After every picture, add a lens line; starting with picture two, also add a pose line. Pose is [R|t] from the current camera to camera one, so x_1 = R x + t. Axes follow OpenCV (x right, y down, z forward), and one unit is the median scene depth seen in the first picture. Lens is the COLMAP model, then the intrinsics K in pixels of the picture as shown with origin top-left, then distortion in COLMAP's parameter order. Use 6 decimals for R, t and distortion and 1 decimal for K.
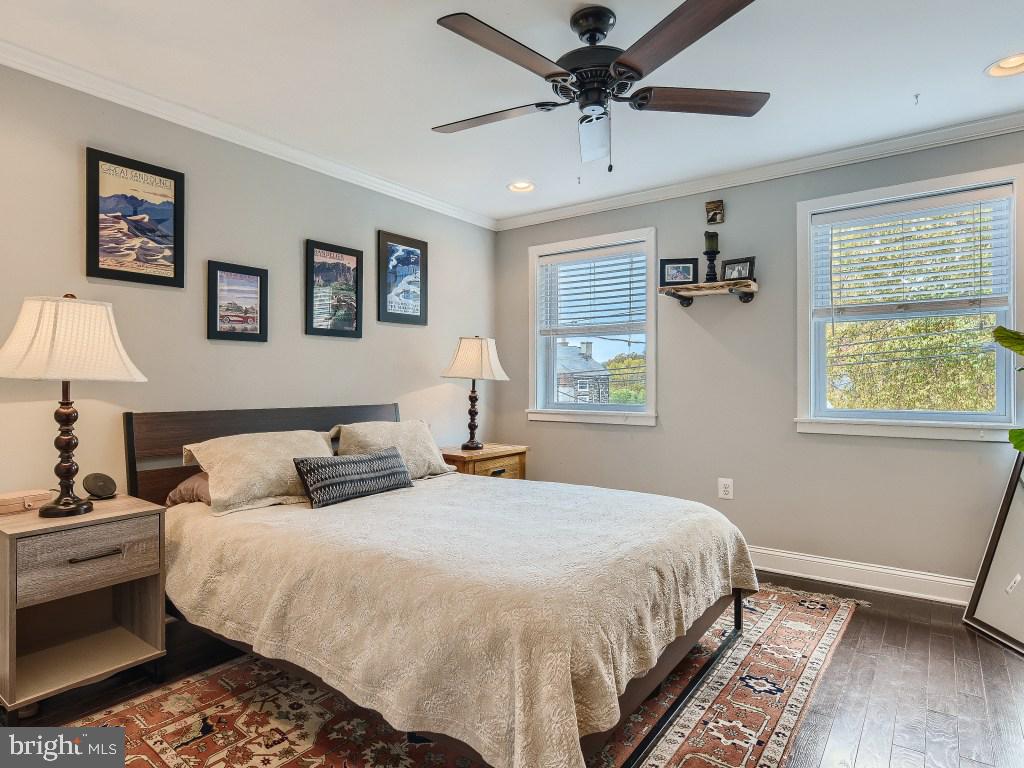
lens RADIAL K [[589.5, 0, 508.3], [0, 589.5, 377.1], [0, 0, 1]] dist [0.003570, 0.004900]
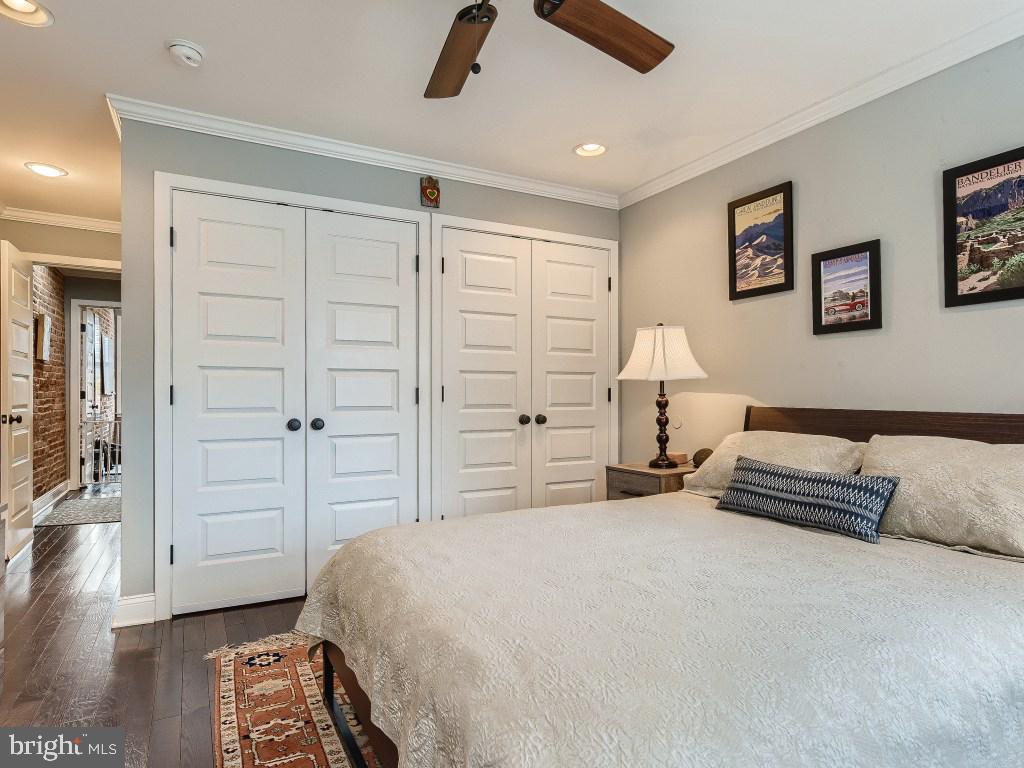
lens RADIAL K [[589.5, 0, 508.7], [0, 589.5, 391.3], [0, 0, 1]] dist [0.003570, 0.004900]
pose [[-0.427747, 0.003547, -0.903892, 0.593353], [0.013991, 0.999898, -0.002697, 0.024461], [0.903790, -0.013800, -0.427753, 0.957247]]
